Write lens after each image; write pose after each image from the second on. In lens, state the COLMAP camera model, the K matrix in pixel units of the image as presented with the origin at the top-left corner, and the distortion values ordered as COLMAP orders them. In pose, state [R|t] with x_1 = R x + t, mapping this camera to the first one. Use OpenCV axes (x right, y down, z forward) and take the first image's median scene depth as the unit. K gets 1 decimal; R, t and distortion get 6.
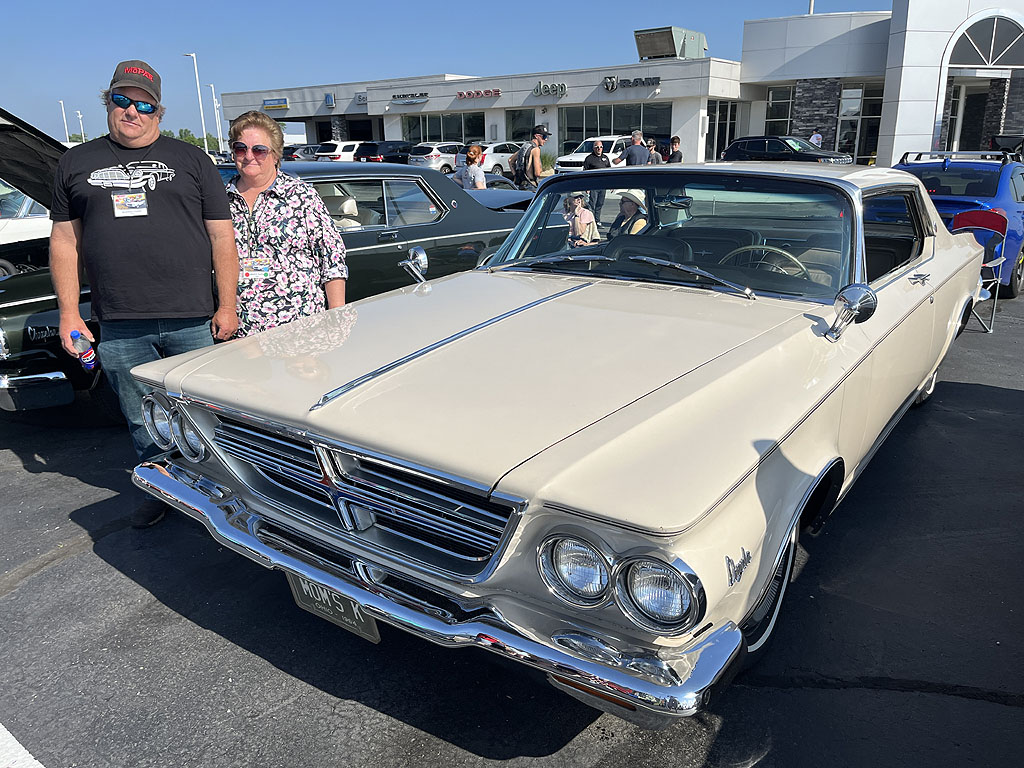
lens RADIAL K [[771.3, 0, 517.9], [0, 771.3, 384.8], [0, 0, 1]] dist [0.081458, -0.115433]
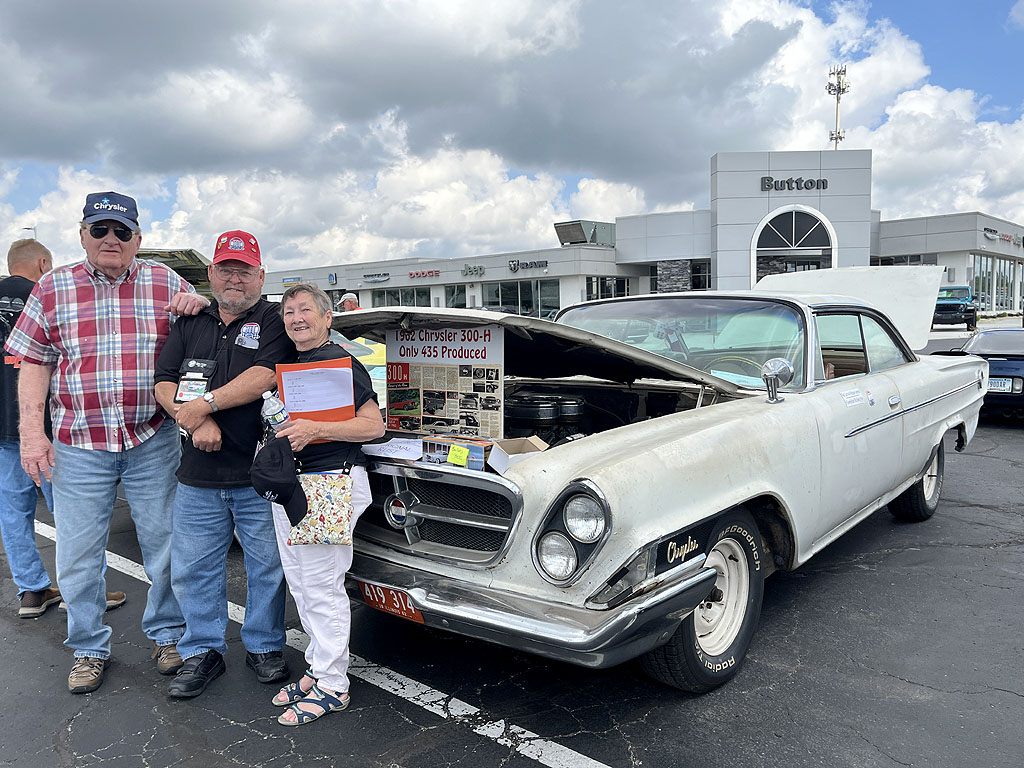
lens RADIAL K [[795.7, 0, 521.9], [0, 795.7, 387.3], [0, 0, 1]] dist [0.038769, -0.006854]
pose [[0.995347, -0.002111, -0.096331, 0.239943], [-0.017411, 0.979362, -0.201362, 0.060563], [0.094768, 0.202103, 0.974768, -0.198466]]
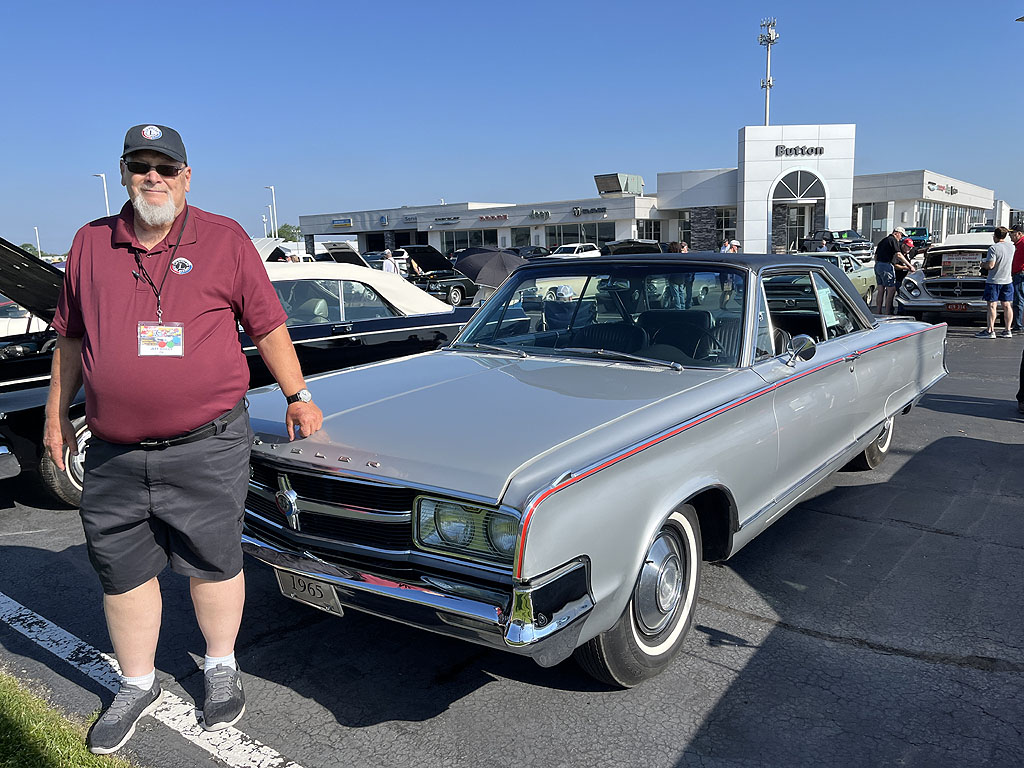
lens RADIAL K [[795.7, 0, 521.9], [0, 795.7, 387.3], [0, 0, 1]] dist [0.038769, -0.006854]
pose [[0.999816, -0.019098, 0.001901, -0.003453], [0.019186, 0.992036, -0.124488, 0.163273], [0.000492, 0.124502, 0.992219, -0.545521]]
